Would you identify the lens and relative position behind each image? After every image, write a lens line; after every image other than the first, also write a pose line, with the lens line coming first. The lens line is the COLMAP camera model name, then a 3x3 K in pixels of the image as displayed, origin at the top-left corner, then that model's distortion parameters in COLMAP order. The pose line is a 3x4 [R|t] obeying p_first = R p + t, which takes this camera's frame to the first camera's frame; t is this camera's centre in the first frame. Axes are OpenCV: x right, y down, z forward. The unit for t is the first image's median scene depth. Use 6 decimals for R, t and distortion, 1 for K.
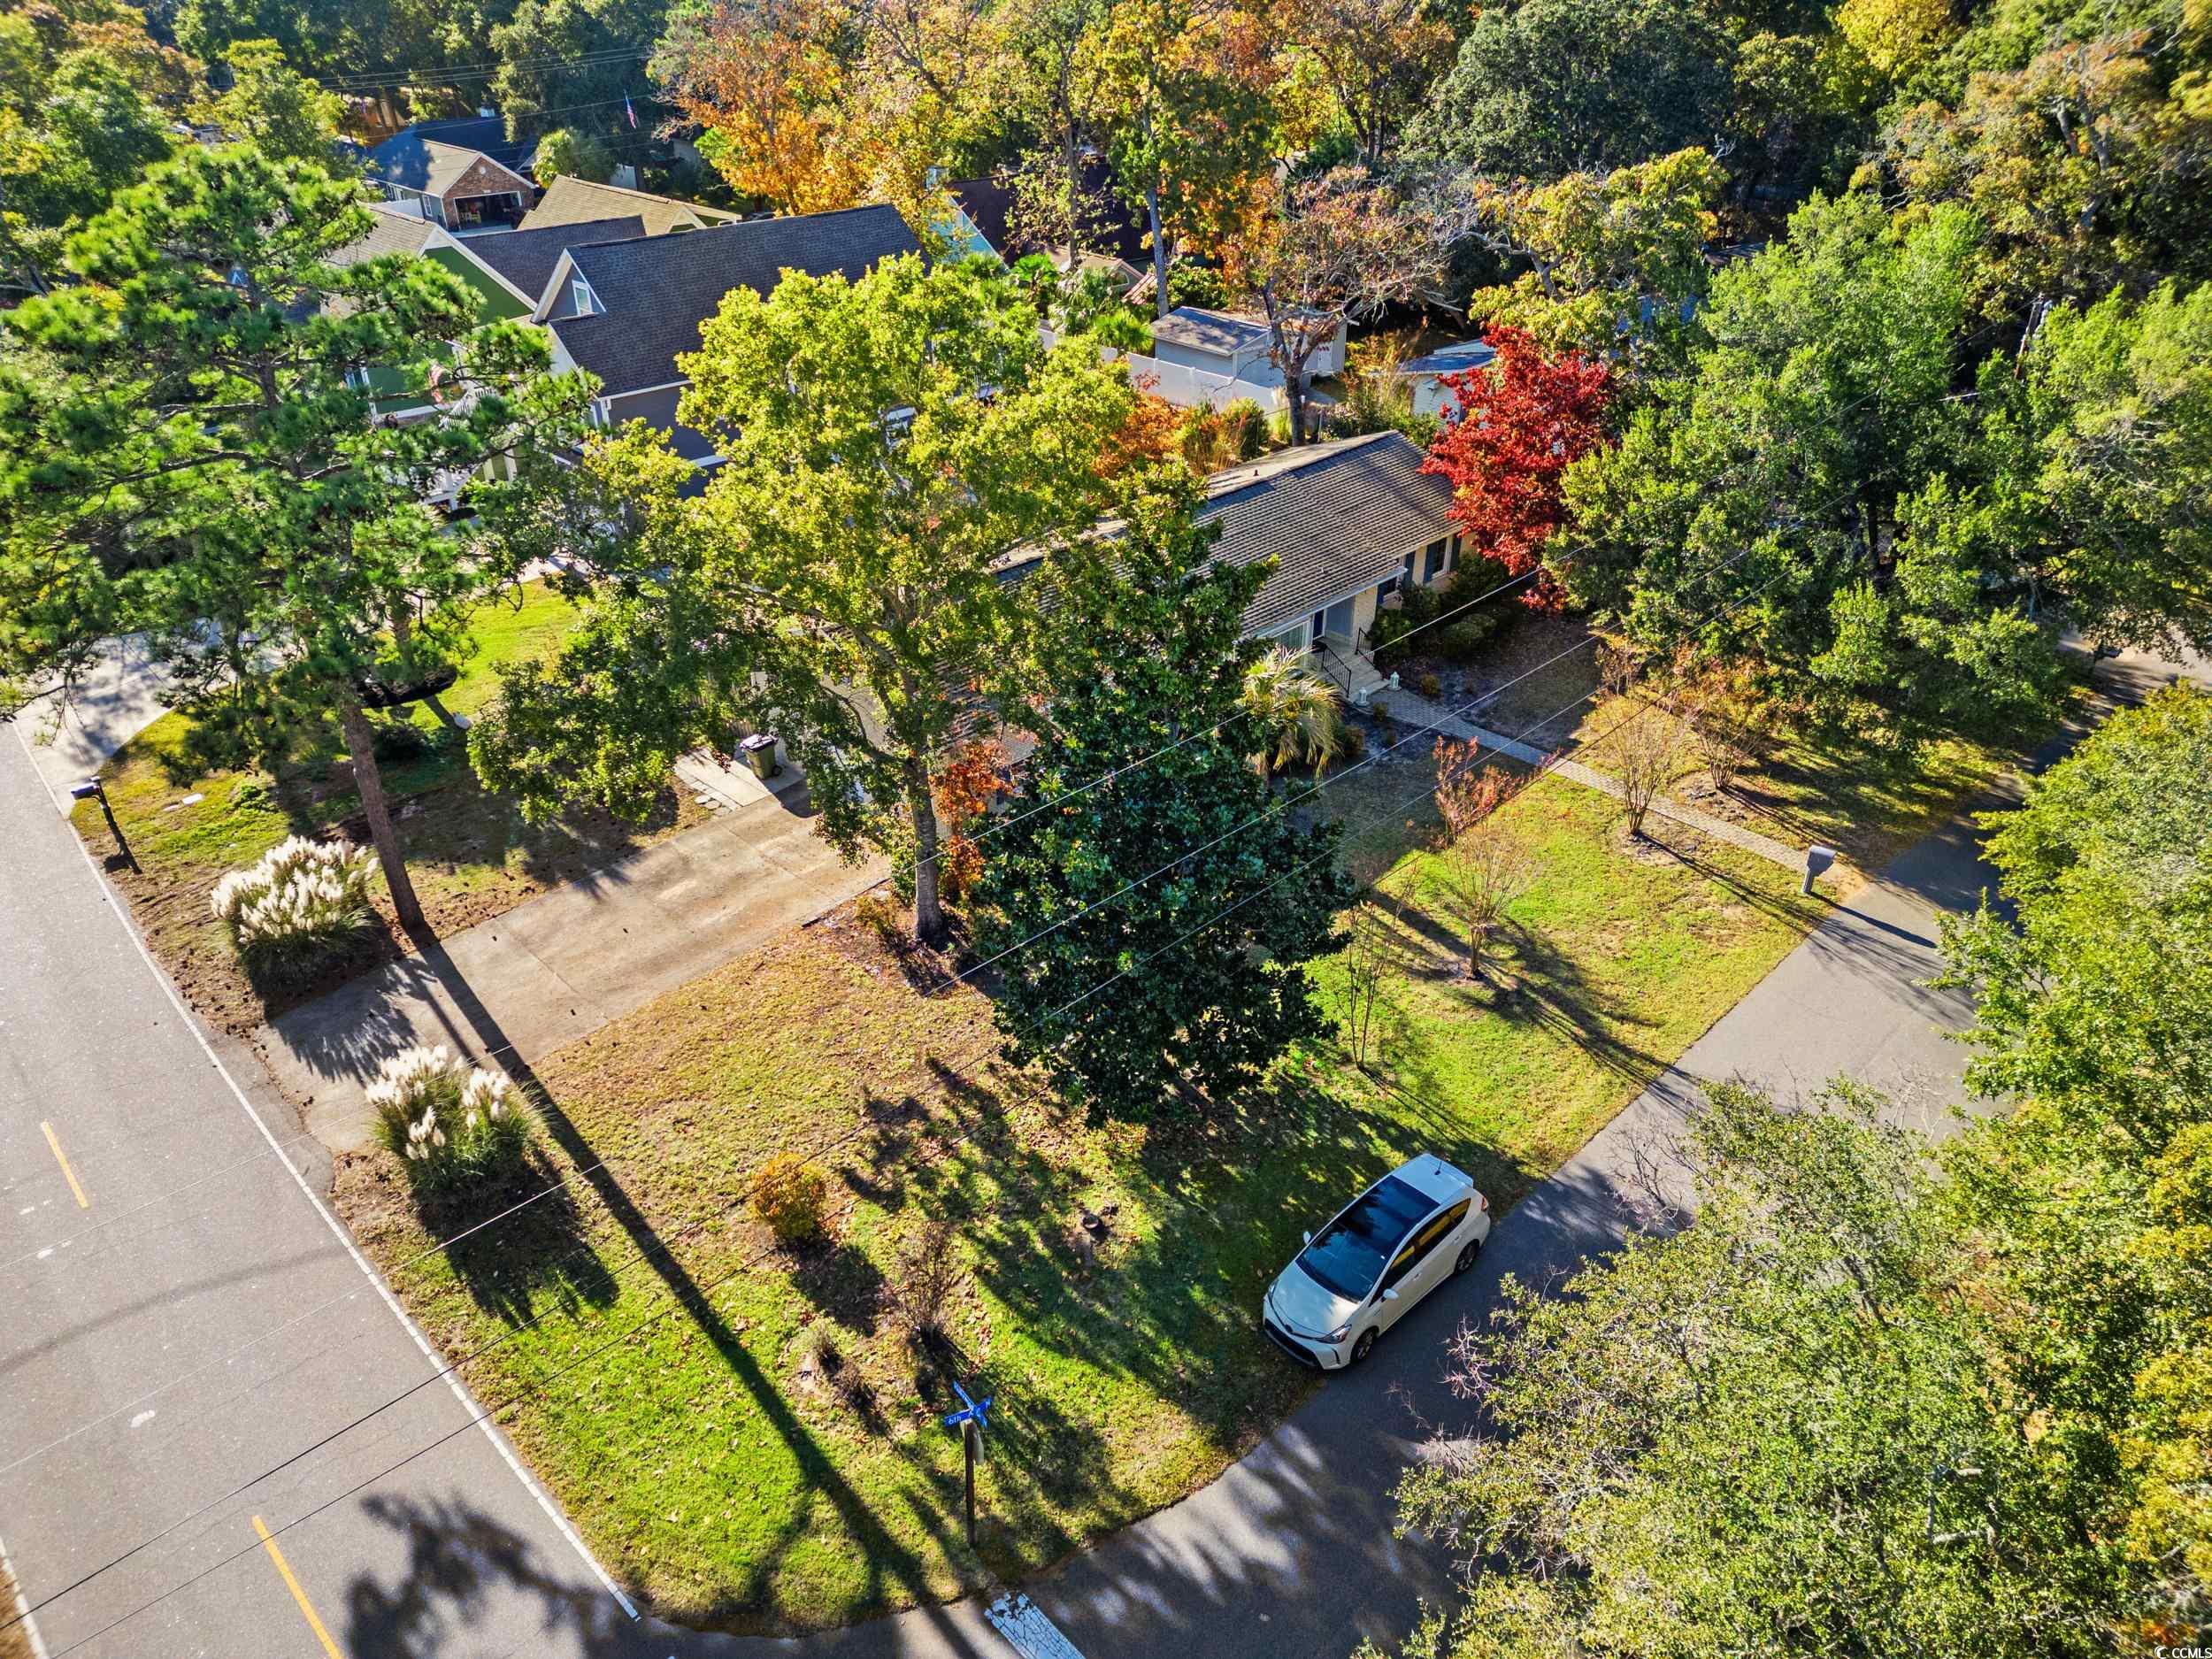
lens RADIAL K [[1565.0, 0, 1106.0], [0, 1565.0, 829.5], [0, 0, 1]] dist [0.024965, -0.004795]
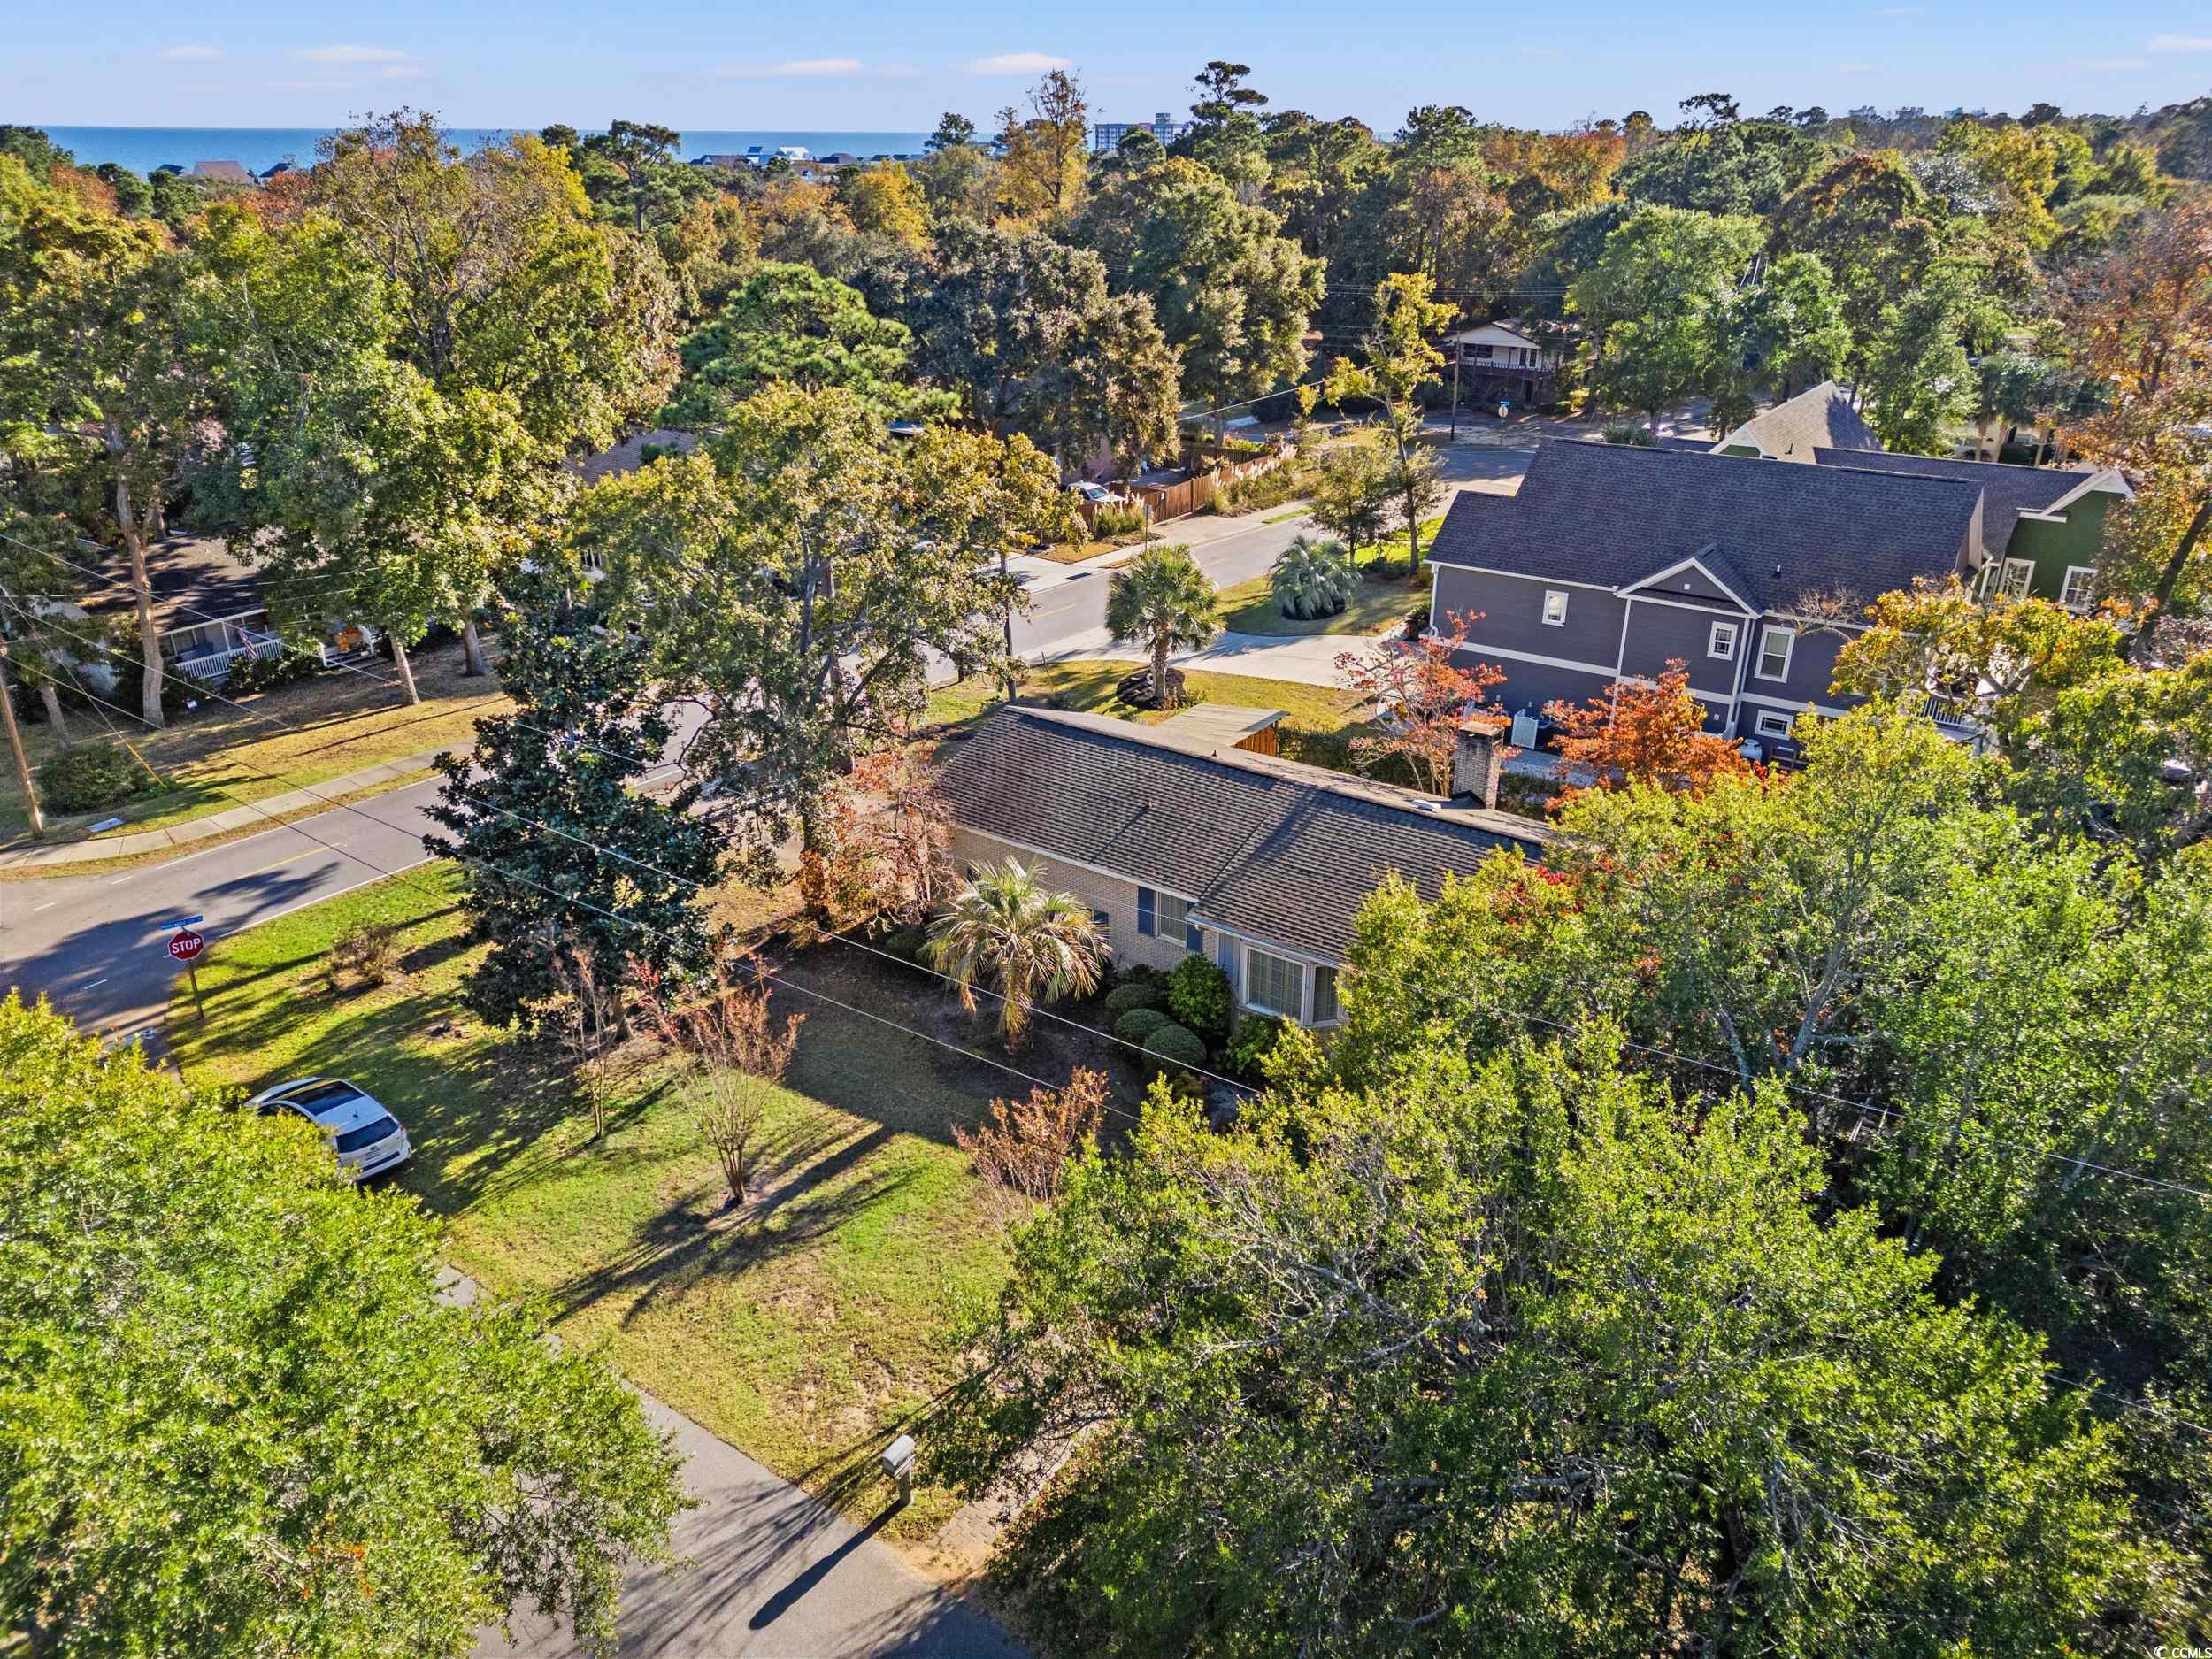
lens RADIAL K [[1565.0, 0, 1106.0], [0, 1565.0, 829.5], [0, 0, 1]] dist [0.024965, -0.004795]
pose [[0.160923, 0.405536, -0.899803, 1.436751], [-0.508382, 0.815494, 0.276618, -0.649034], [0.845962, 0.412929, 0.337399, 1.088512]]
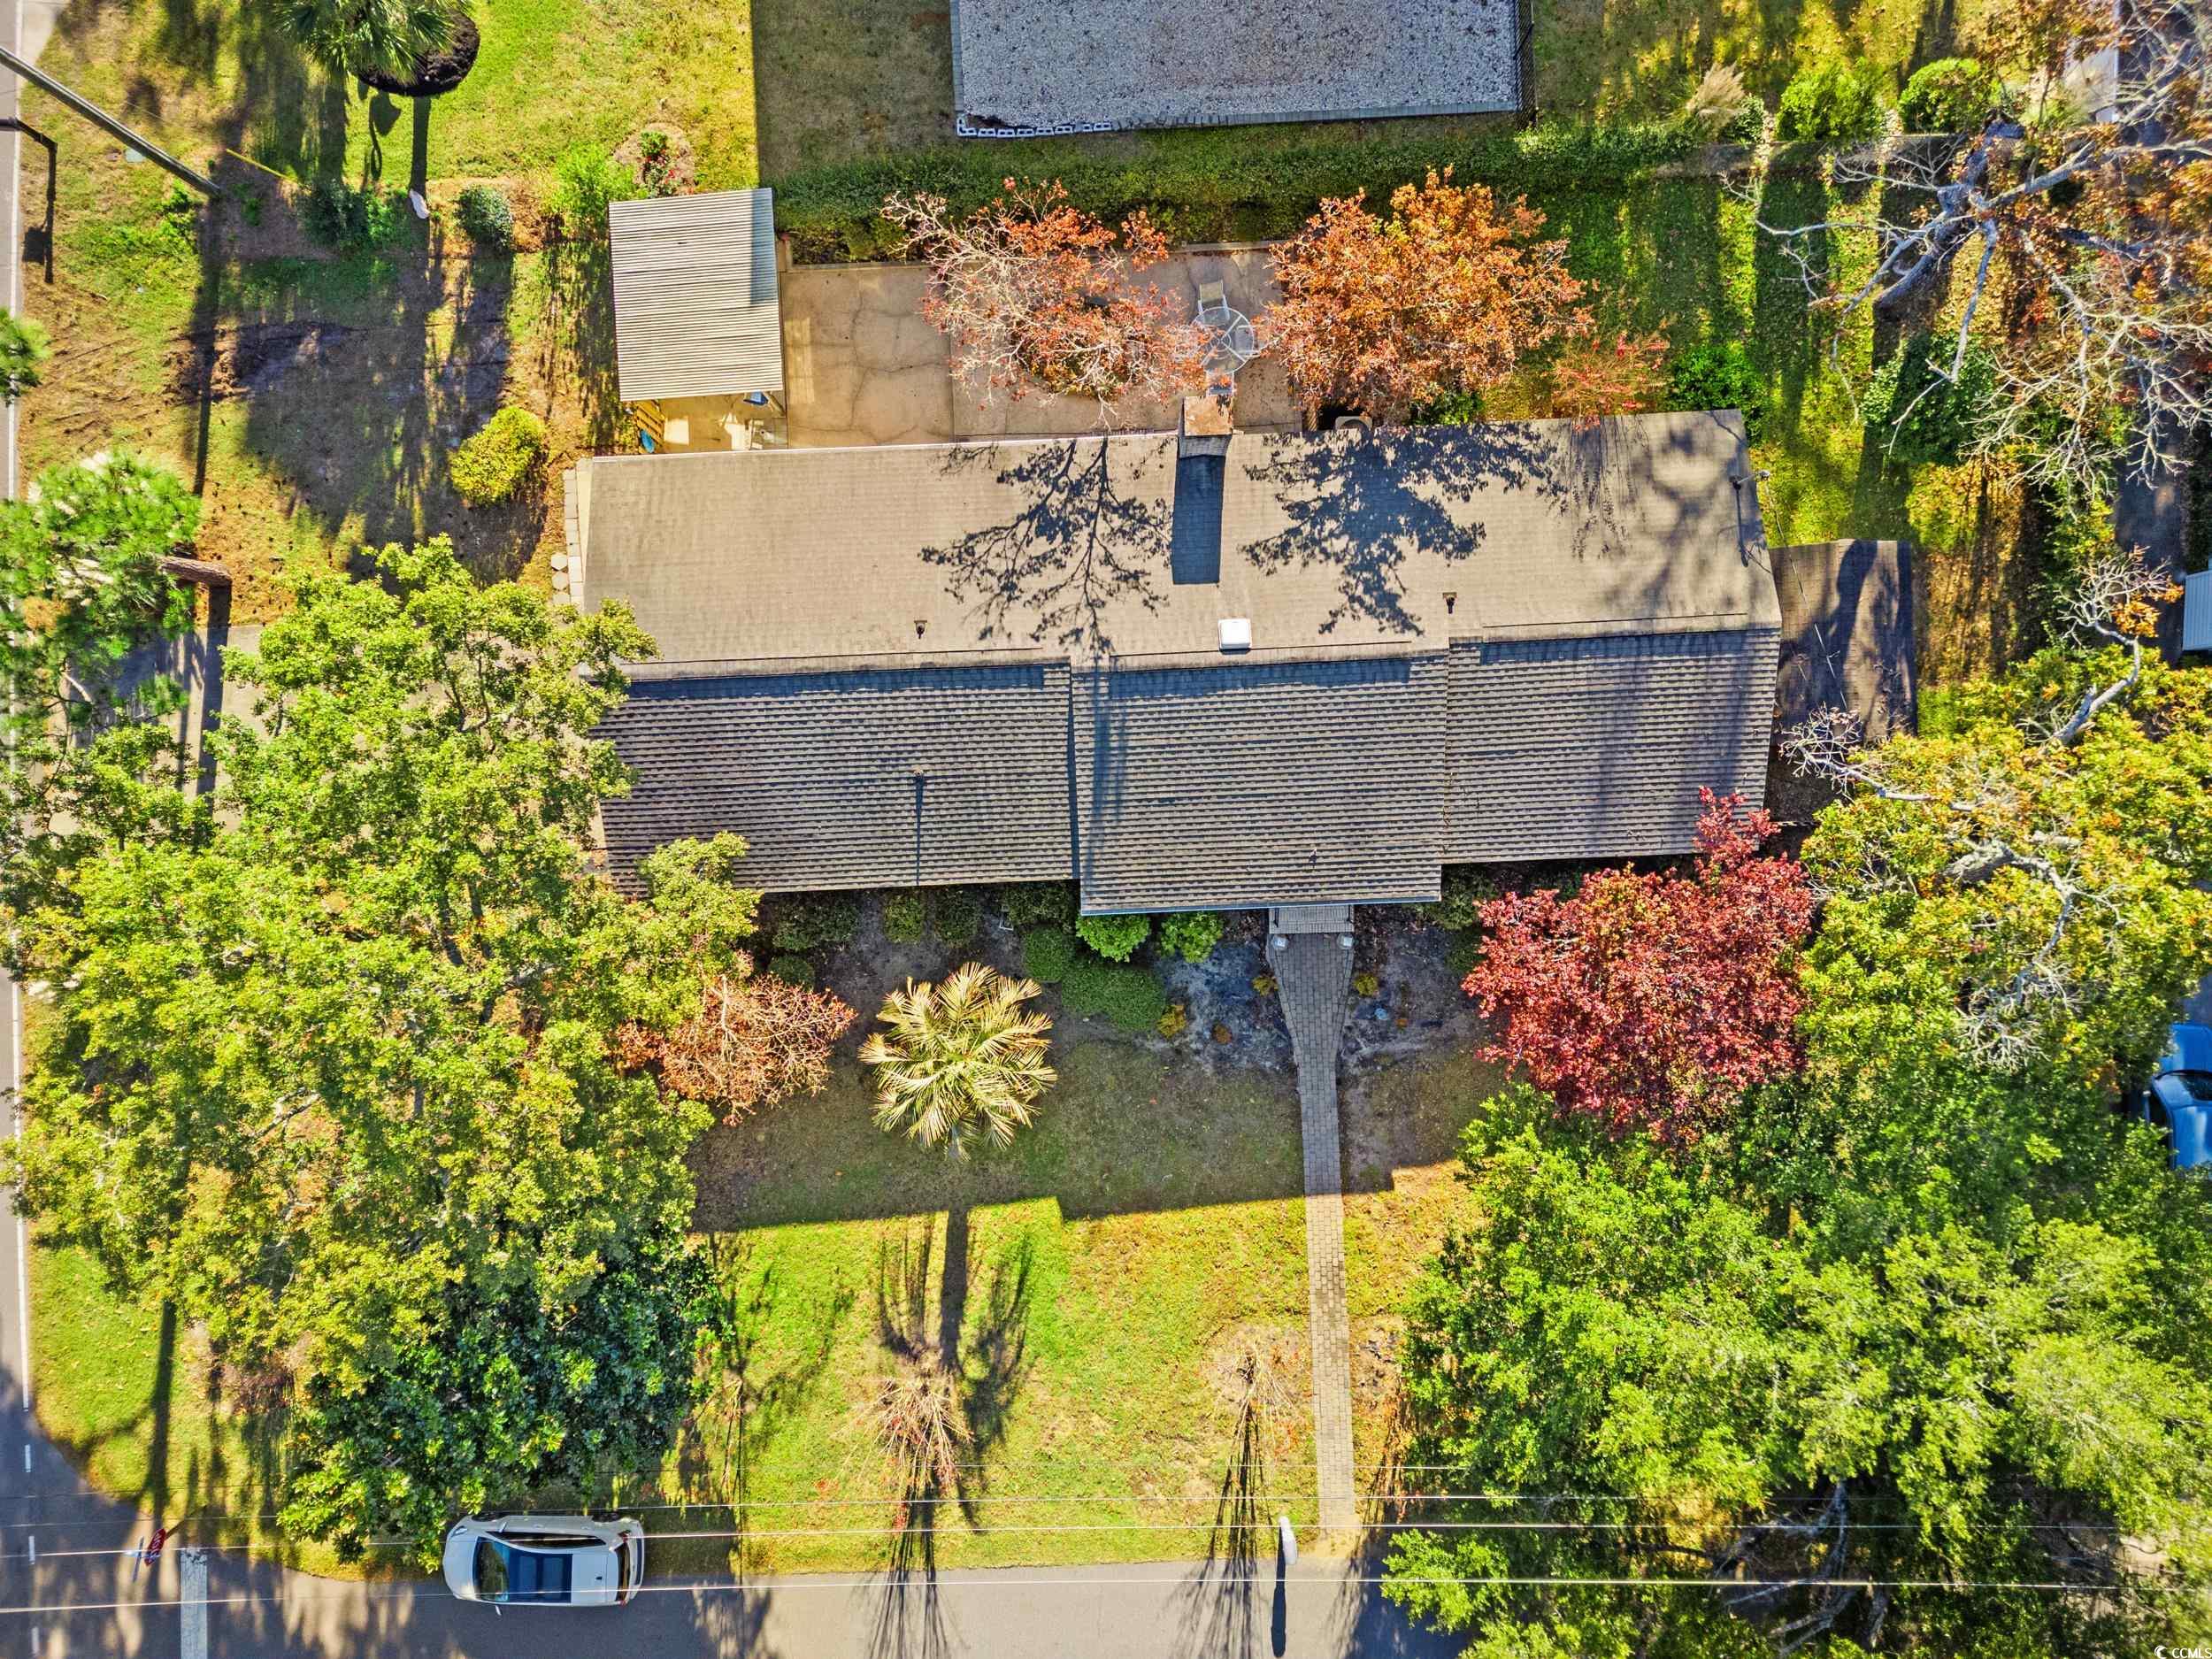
lens RADIAL K [[1565.0, 0, 1106.0], [0, 1565.0, 829.5], [0, 0, 1]] dist [0.024965, -0.004795]
pose [[0.735364, 0.677661, 0.003918, 0.105735], [-0.343074, 0.367288, 0.864523, -1.385940], [0.584415, -0.637083, 0.502578, 1.083632]]
